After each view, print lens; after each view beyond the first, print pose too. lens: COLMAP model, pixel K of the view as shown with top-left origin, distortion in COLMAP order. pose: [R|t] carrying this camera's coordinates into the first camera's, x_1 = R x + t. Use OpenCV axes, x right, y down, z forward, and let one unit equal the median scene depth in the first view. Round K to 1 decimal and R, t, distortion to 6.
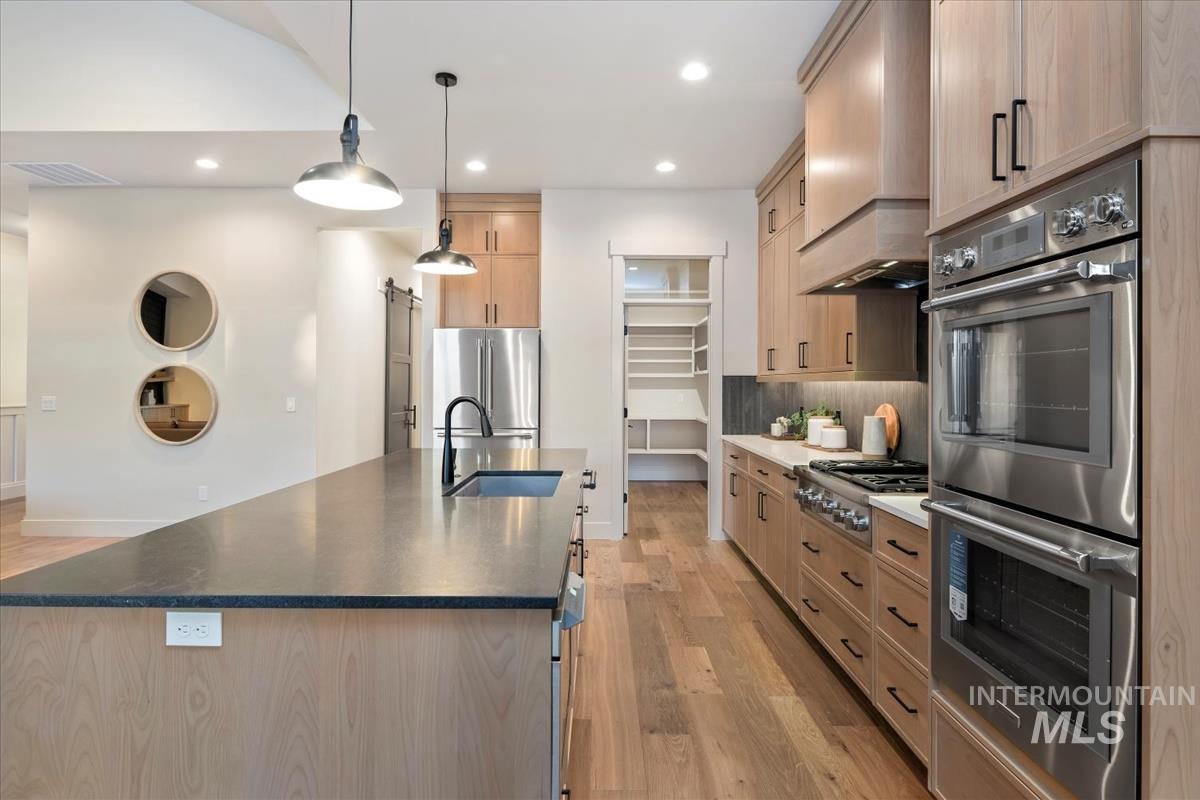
lens RADIAL K [[649.0, 0, 600.0], [0, 649.0, 400.0], [0, 0, 1]] dist [0.000899, 0.000115]
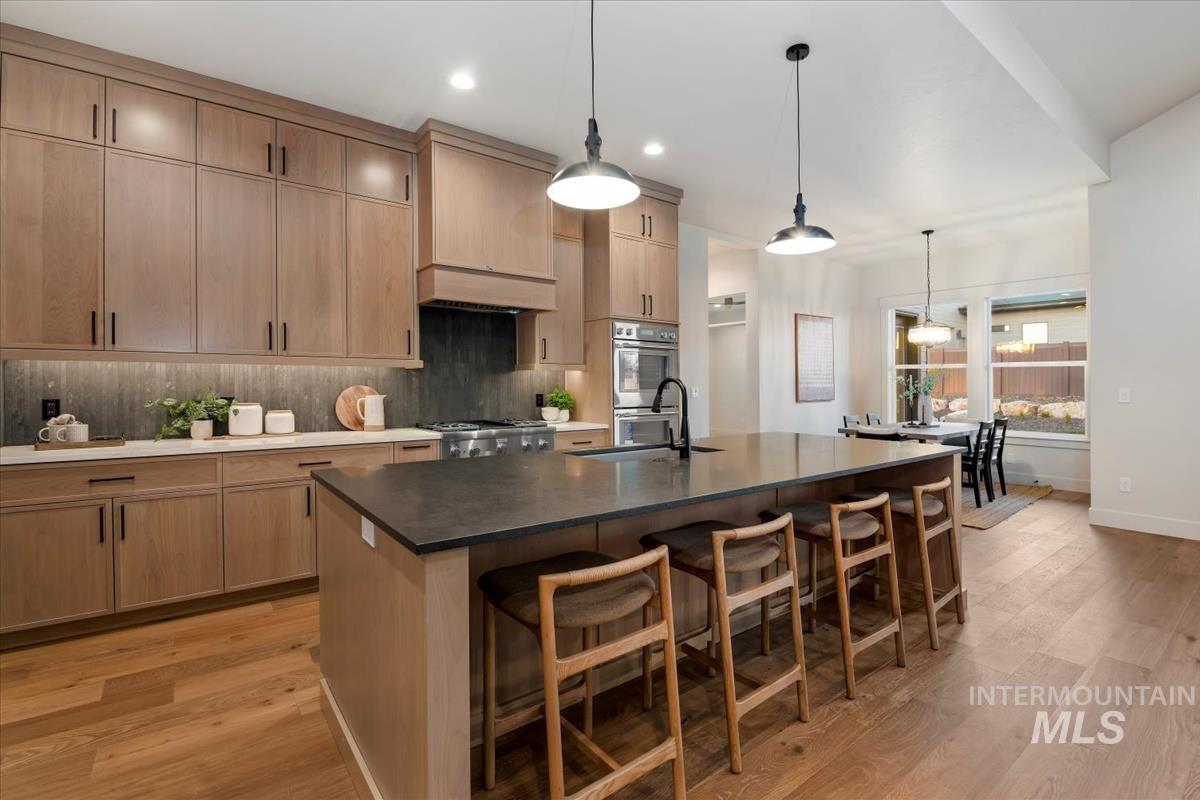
lens RADIAL K [[540.3, 0, 592.7], [0, 540.3, 384.7], [0, 0, 1]] dist [-0.003587, -0.000745]
pose [[-0.591866, -0.006479, 0.806010, -0.587915], [0.012555, 0.999772, 0.017256, -0.007644], [-0.805938, 0.020333, -0.591650, 1.125765]]
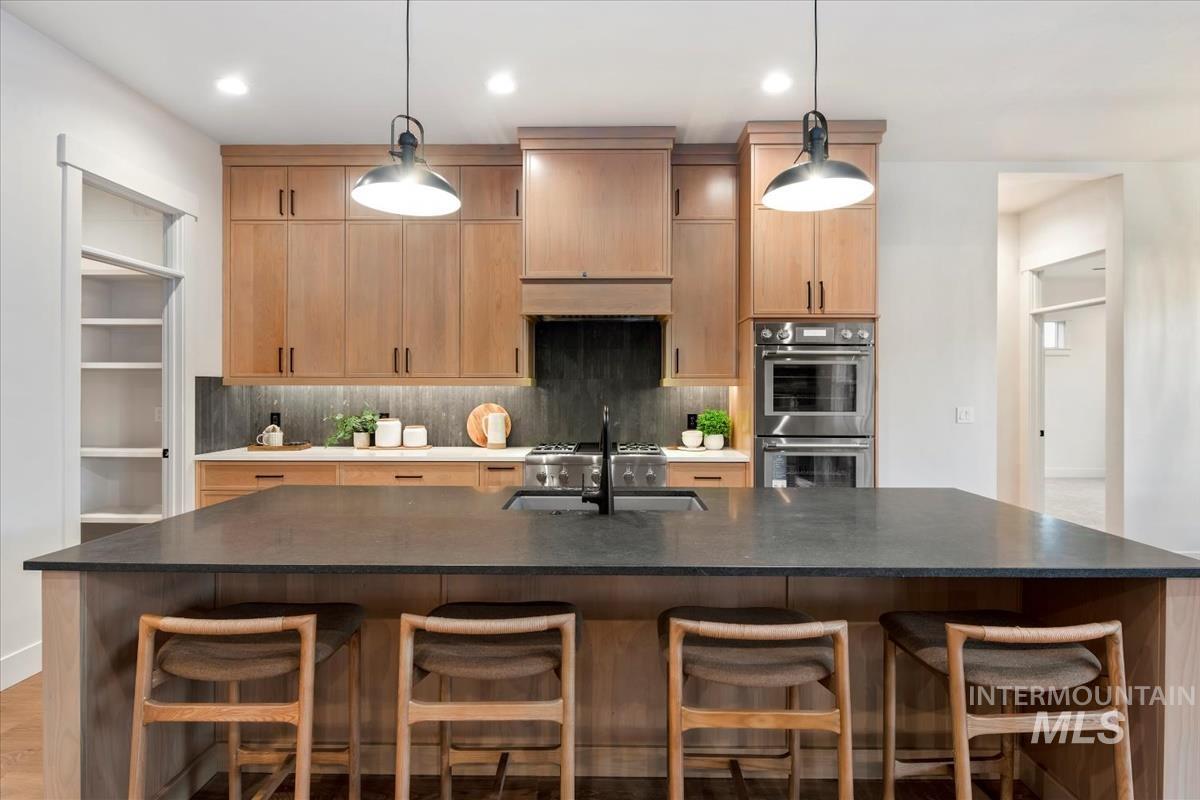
lens RADIAL K [[618.8, 0, 600.0], [0, 618.8, 400.0], [0, 0, 1]] dist [0.000332, 0.000119]
pose [[0.015212, -0.023187, 0.999615, -0.689256], [0.019831, 0.999541, 0.022884, -0.022387], [-0.999688, 0.019475, 0.015665, 0.687040]]
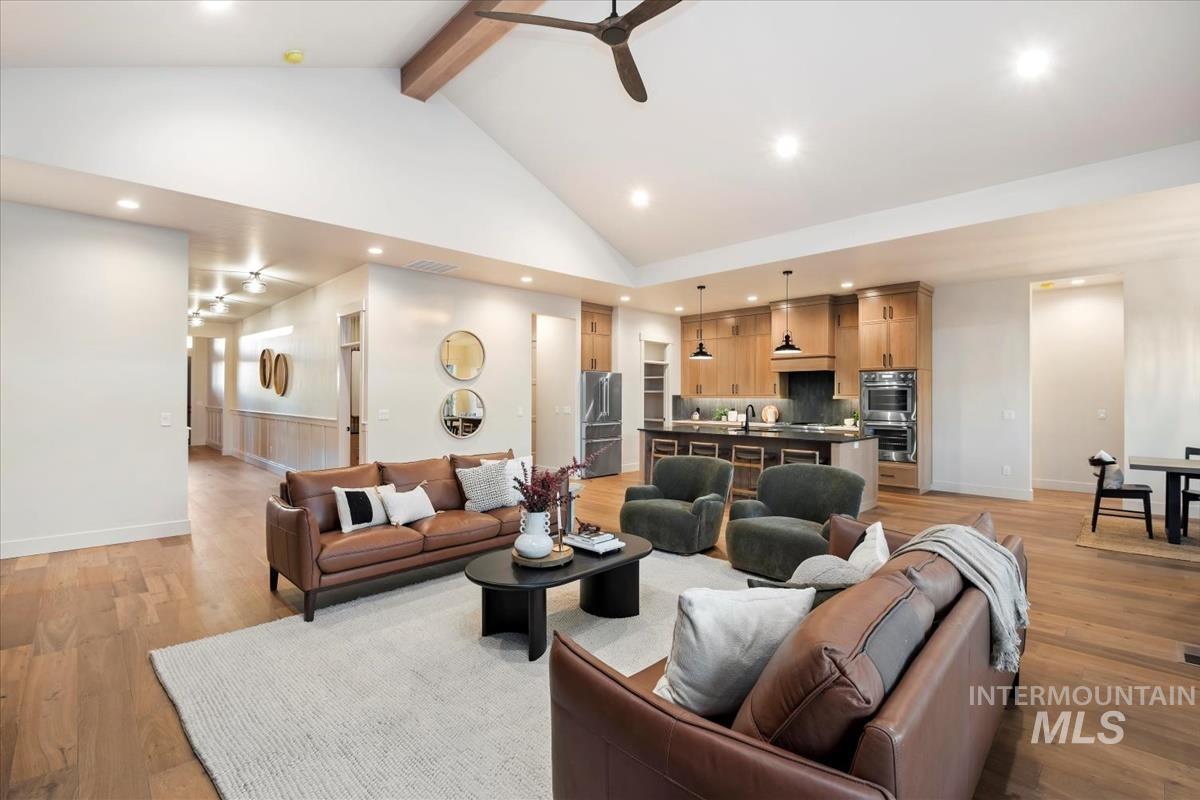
lens RADIAL K [[547.1, 0, 581.6], [0, 547.1, 394.7], [0, 0, 1]] dist [0.001847, 0.000324]
pose [[0.726428, -0.000768, 0.687242, -1.847245], [0.015736, 0.999756, -0.015515, -0.017992], [-0.687062, 0.022085, 0.726263, -0.272607]]
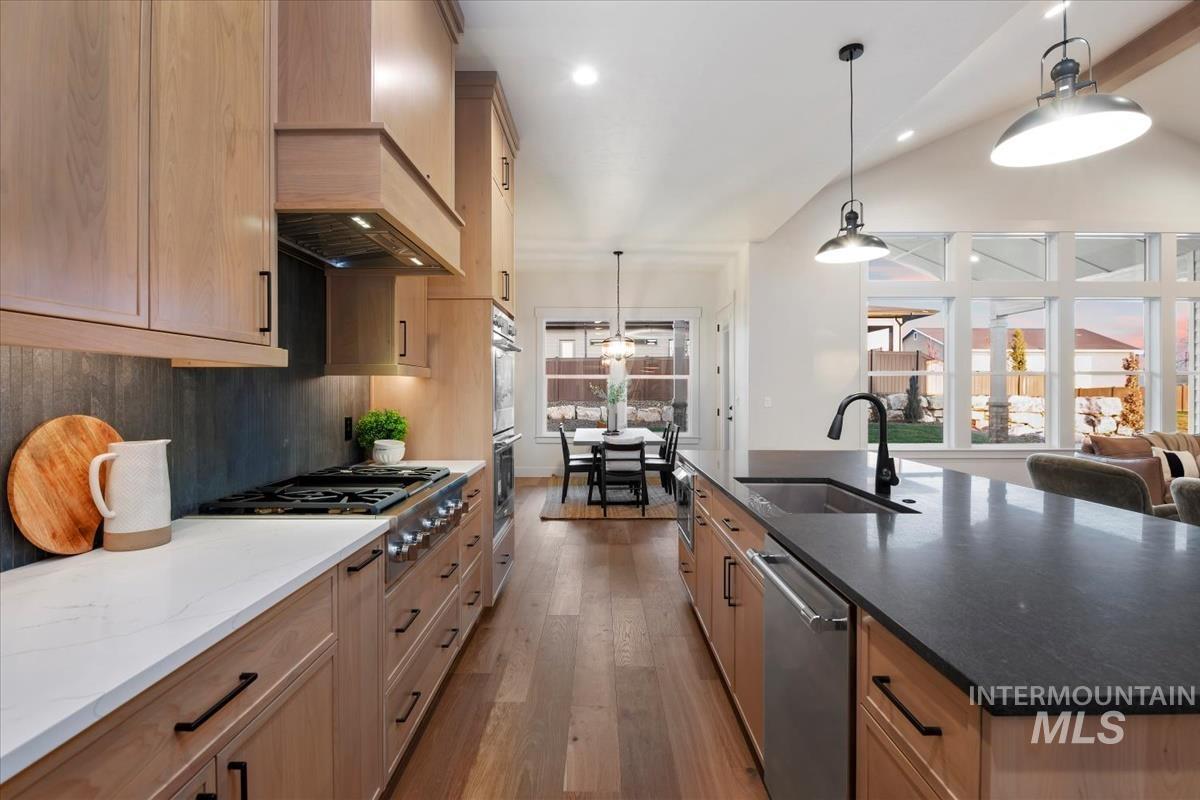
lens RADIAL K [[578.3, 0, 586.1], [0, 578.3, 392.1], [0, 0, 1]] dist [0.000711, -0.000142]
pose [[-0.999810, -0.005703, 0.018657, 0.102509], [-0.005255, 0.999698, 0.023988, -0.017462], [-0.018788, 0.023885, -0.999538, 1.219787]]
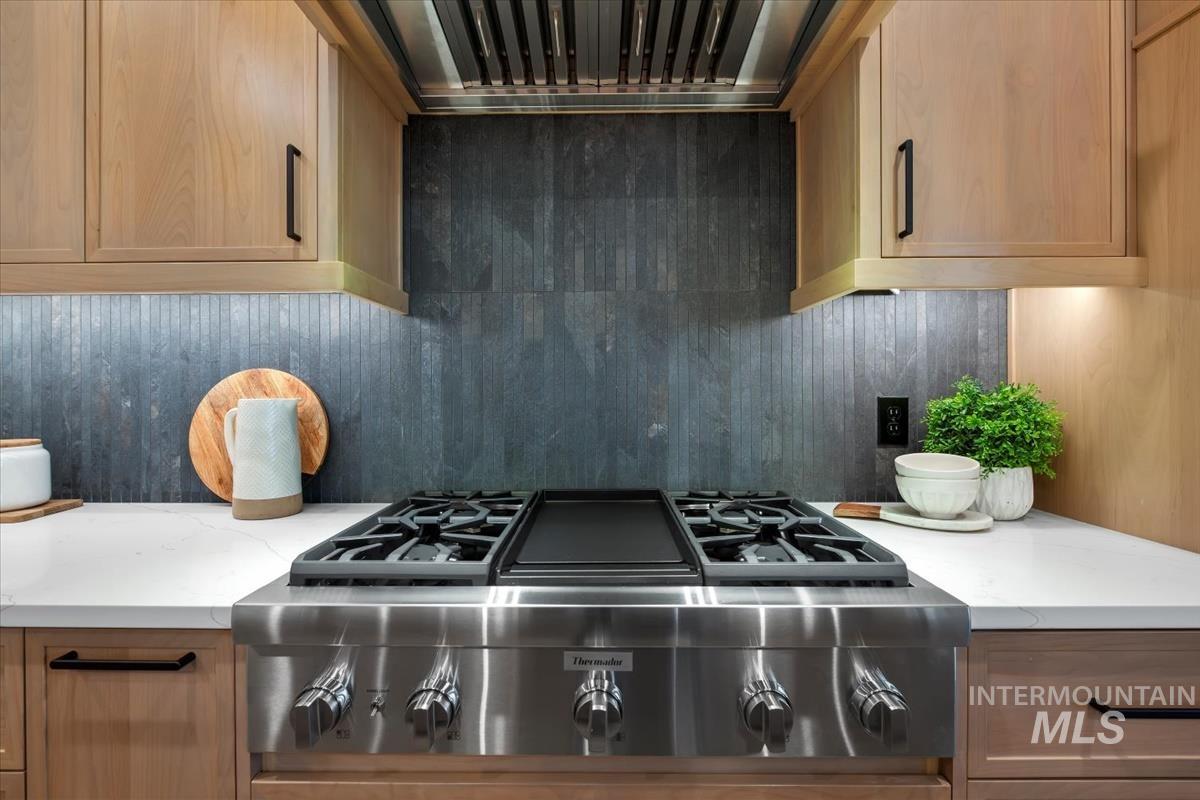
lens RADIAL K [[563.0, 0, 600.7], [0, 563.0, 389.9], [0, 0, 1]] dist [-0.003287, -0.000184]
pose [[0.007992, -0.007774, 0.999938, 0.079640], [0.023794, 0.999688, 0.007582, 0.019276], [-0.999685, 0.023732, 0.008175, 0.704223]]
